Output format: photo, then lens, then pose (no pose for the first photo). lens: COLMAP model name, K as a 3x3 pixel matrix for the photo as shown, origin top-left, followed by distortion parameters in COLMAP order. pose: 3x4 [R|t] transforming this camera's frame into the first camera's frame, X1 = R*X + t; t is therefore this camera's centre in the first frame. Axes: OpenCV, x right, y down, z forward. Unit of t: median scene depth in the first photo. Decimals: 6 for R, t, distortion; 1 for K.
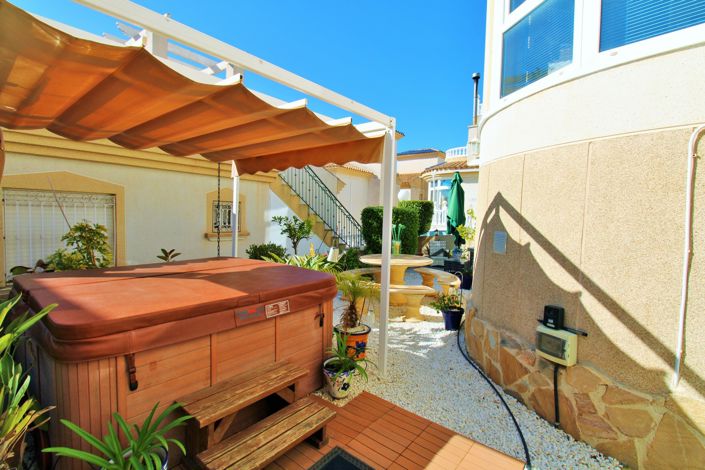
lens RADIAL K [[339.8, 0, 357.7], [0, 339.8, 230.3], [0, 0, 1]] dist [0.003343, -0.015517]
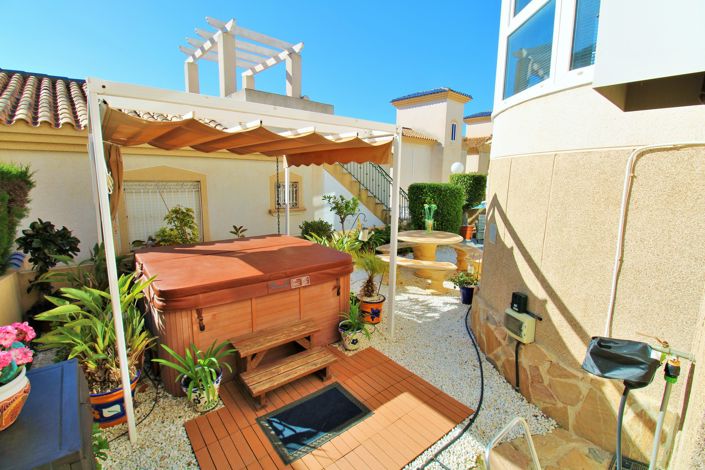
lens RADIAL K [[339.8, 0, 357.7], [0, 339.8, 230.3], [0, 0, 1]] dist [0.003343, -0.015517]
pose [[0.975833, 0.024950, -0.217088, 0.262795], [-0.000348, 0.993636, 0.112638, -0.120734], [0.218516, -0.109841, 0.969632, -0.231616]]
